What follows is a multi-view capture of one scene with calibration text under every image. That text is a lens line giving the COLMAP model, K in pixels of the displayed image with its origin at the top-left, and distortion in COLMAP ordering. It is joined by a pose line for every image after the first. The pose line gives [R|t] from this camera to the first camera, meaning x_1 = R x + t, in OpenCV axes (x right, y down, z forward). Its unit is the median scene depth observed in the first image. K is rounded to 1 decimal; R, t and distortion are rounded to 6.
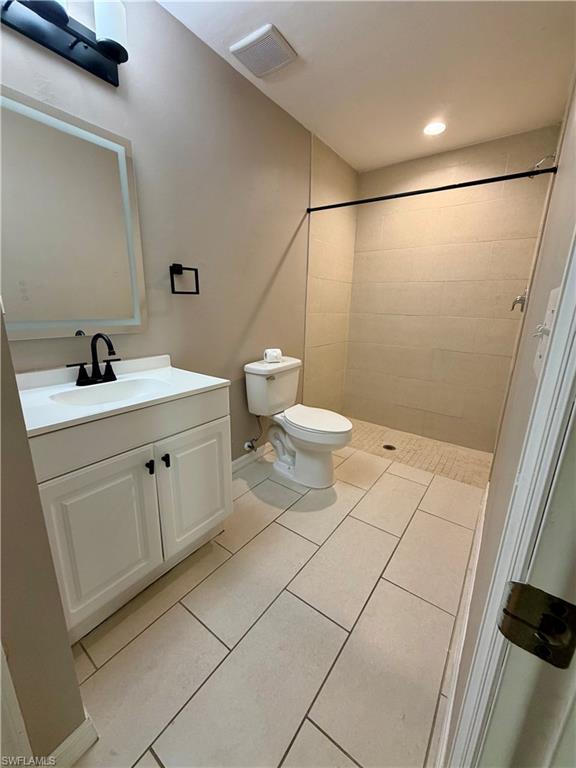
lens RADIAL K [[308.3, 0, 288.0], [0, 308.3, 384.0], [0, 0, 1]] dist [0.000446, 0.000044]
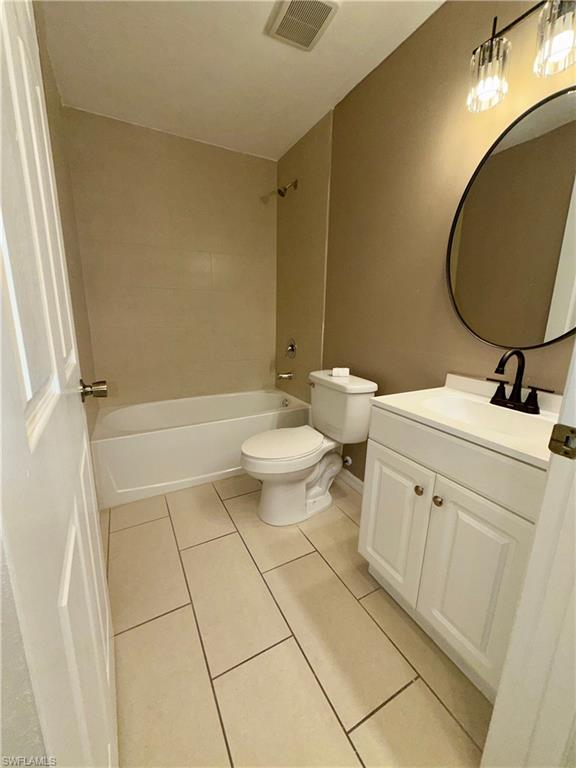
lens RADIAL K [[308.3, 0, 288.0], [0, 308.3, 384.0], [0, 0, 1]] dist [0.000446, 0.000044]
pose [[-0.425876, 0.163186, -0.889944, 0.424307], [-0.252737, 0.922991, 0.290191, -0.167173], [0.868765, 0.348507, -0.351837, 0.779773]]
